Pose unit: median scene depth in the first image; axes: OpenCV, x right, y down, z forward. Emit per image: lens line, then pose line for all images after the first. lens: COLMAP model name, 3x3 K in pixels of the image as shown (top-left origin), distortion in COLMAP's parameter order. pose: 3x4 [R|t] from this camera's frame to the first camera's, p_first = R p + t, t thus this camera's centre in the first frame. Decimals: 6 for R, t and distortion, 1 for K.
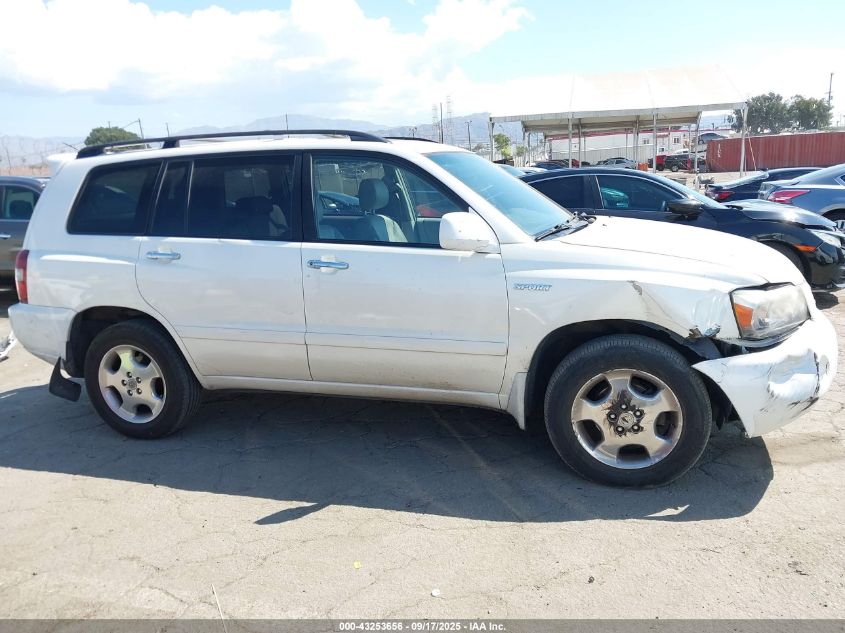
lens RADIAL K [[667.2, 0, 422.5], [0, 667.2, 316.5], [0, 0, 1]] dist [-0.000486, -0.003164]
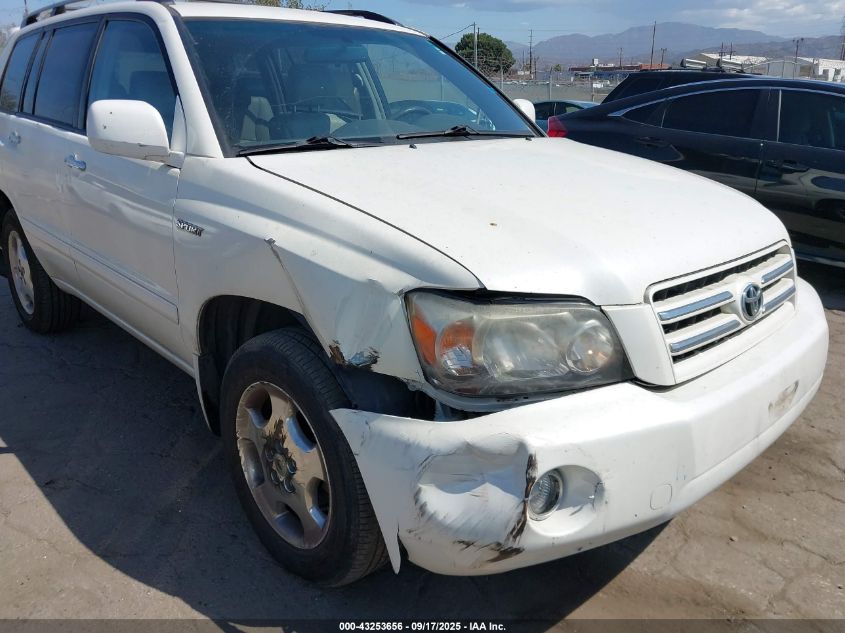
lens RADIAL K [[667.2, 0, 422.5], [0, 667.2, 316.5], [0, 0, 1]] dist [-0.000486, -0.003164]
pose [[0.873001, 0.202500, -0.443693, 0.697771], [-0.147187, 0.976703, 0.156163, -0.097809], [0.464979, -0.071024, 0.882468, 0.559043]]
